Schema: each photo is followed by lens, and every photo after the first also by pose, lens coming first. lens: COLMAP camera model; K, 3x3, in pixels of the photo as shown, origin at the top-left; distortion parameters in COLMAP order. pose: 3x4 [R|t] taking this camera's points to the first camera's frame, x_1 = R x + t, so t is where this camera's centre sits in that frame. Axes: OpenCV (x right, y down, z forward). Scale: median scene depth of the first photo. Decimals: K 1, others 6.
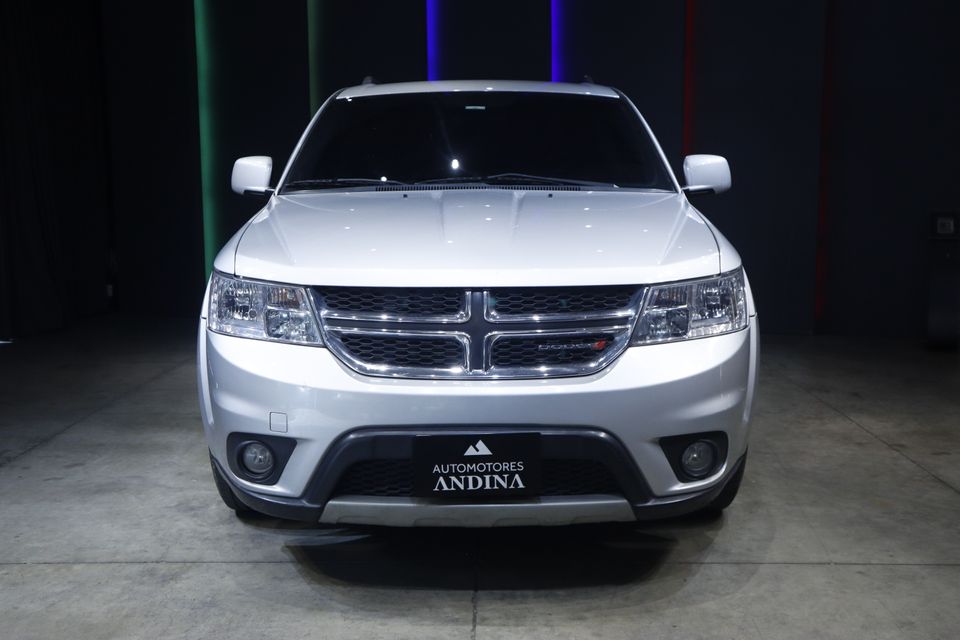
lens RADIAL K [[1030.9, 0, 480.0], [0, 1030.9, 320.0], [0, 0, 1]] dist [0.004118, 0.028204]
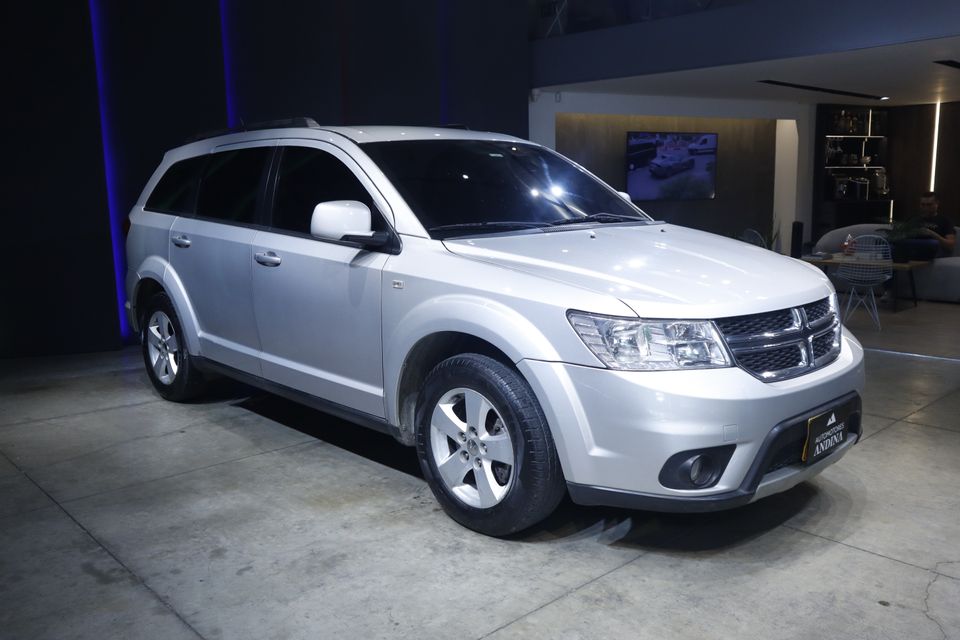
lens RADIAL K [[848.2, 0, 480.0], [0, 848.2, 320.0], [0, 0, 1]] dist [-0.063363, 0.012433]
pose [[0.726449, -0.120794, 0.676521, -0.840787], [0.103721, 0.992426, 0.065824, -0.101796], [-0.679348, 0.022352, 0.733475, 0.370491]]
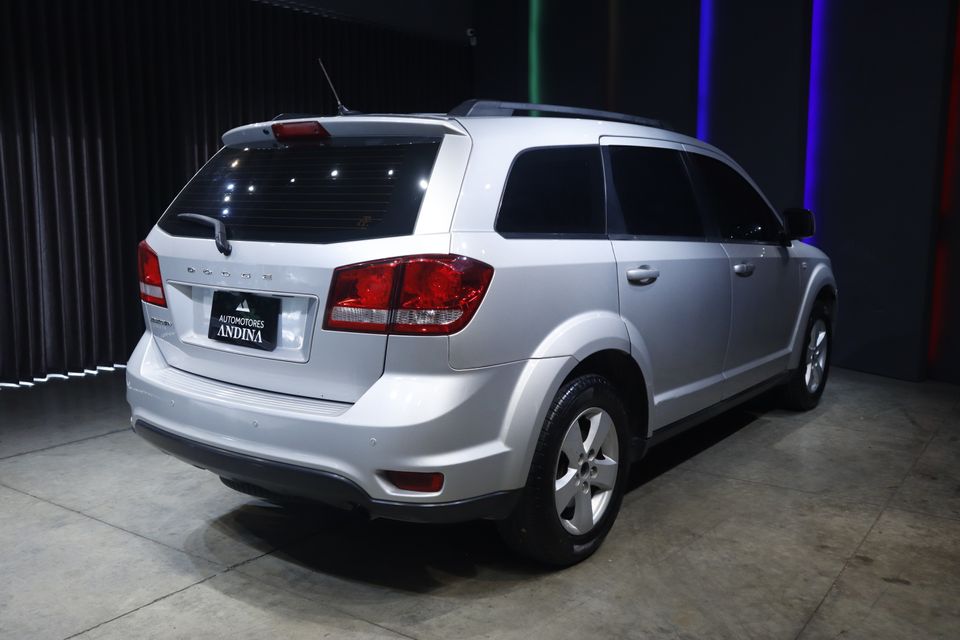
lens RADIAL K [[888.4, 0, 480.0], [0, 888.4, 320.0], [0, 0, 1]] dist [-0.019141, 0.002602]
pose [[0.824447, 0.088412, -0.558990, 0.684801], [-0.080047, 0.996009, 0.039473, -0.098931], [0.560249, 0.012202, 0.828234, 0.285458]]
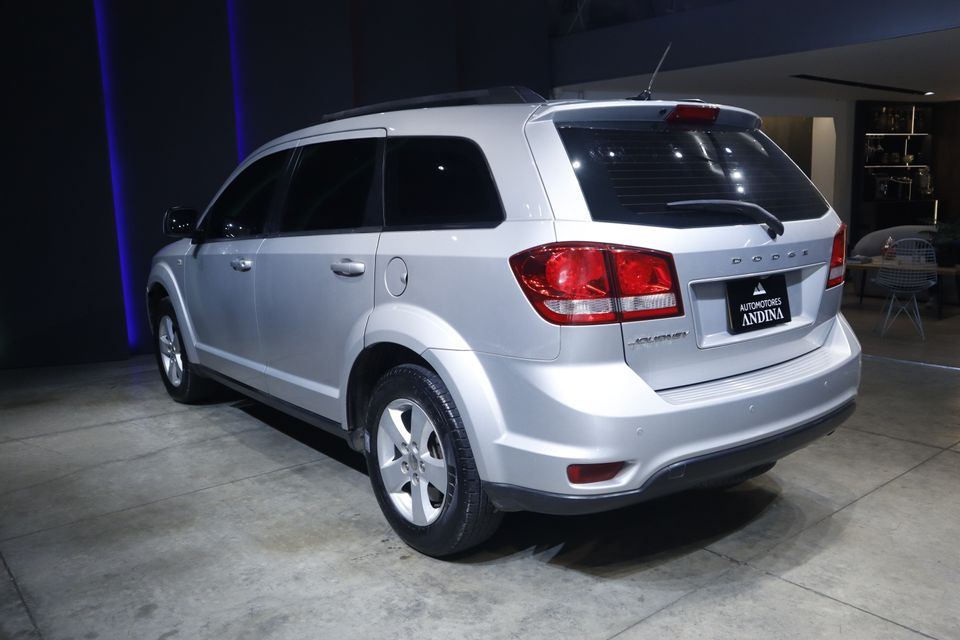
lens RADIAL K [[812.1, 0, 480.0], [0, 812.1, 320.0], [0, 0, 1]] dist [-0.035802, 0.009082]
pose [[0.764161, -0.122564, 0.633274, -0.675343], [0.108218, 0.992226, 0.061451, -0.107690], [-0.635883, 0.021573, 0.771484, 0.435515]]
